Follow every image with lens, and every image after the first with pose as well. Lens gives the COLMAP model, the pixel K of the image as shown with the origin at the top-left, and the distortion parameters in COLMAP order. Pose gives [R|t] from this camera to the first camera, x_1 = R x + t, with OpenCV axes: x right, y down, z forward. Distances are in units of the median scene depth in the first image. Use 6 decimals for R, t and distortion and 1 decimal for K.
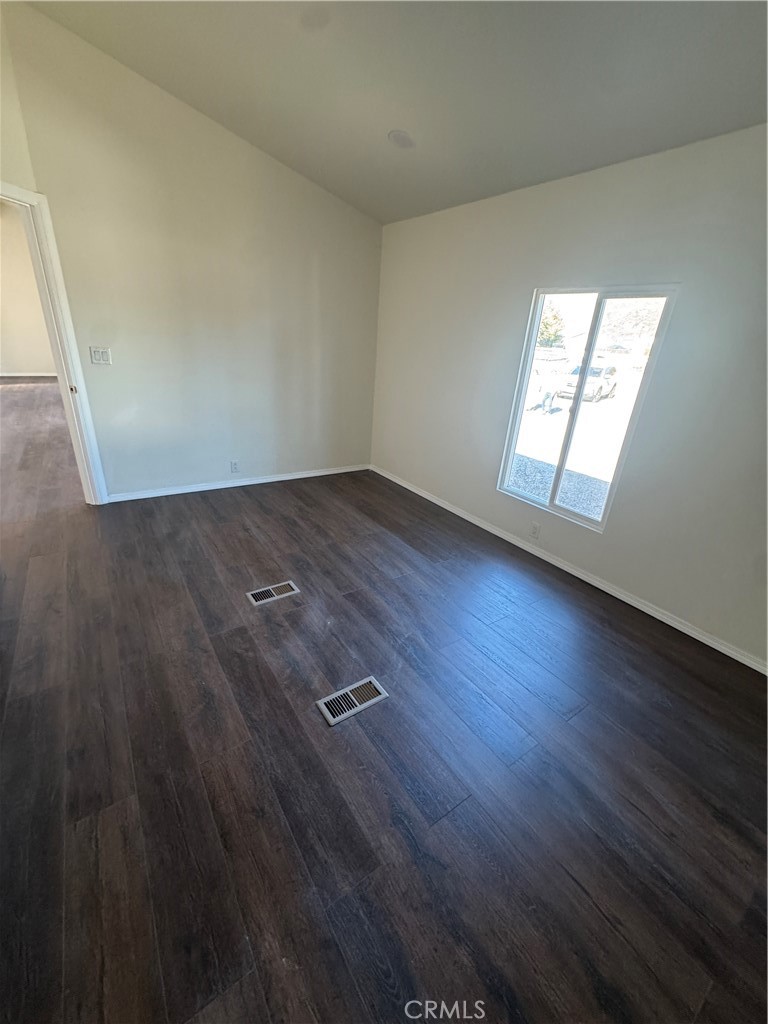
lens RADIAL K [[410.2, 0, 384.0], [0, 410.2, 512.0], [0, 0, 1]] dist [0.000431, 0.000003]
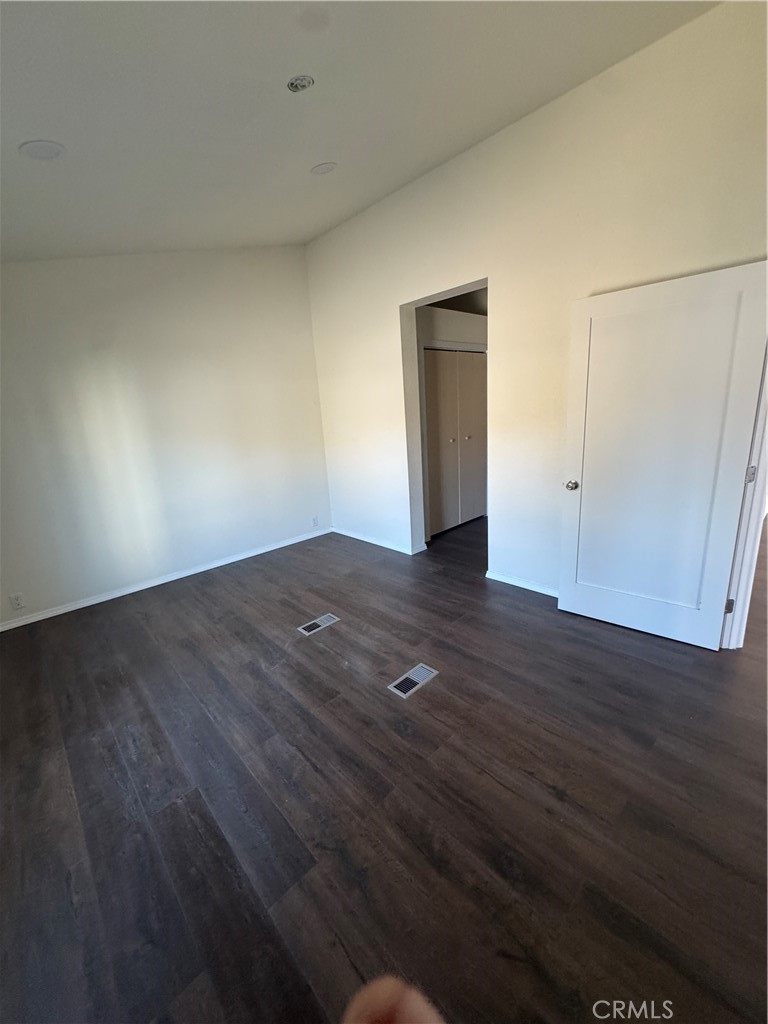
lens RADIAL K [[410.2, 0, 384.0], [0, 410.2, 512.0], [0, 0, 1]] dist [0.000431, 0.000003]
pose [[-0.989386, 0.021298, -0.143741, -0.072118], [-0.069837, 0.797774, 0.598899, -0.624074], [0.127428, 0.602581, -0.787819, 1.408309]]
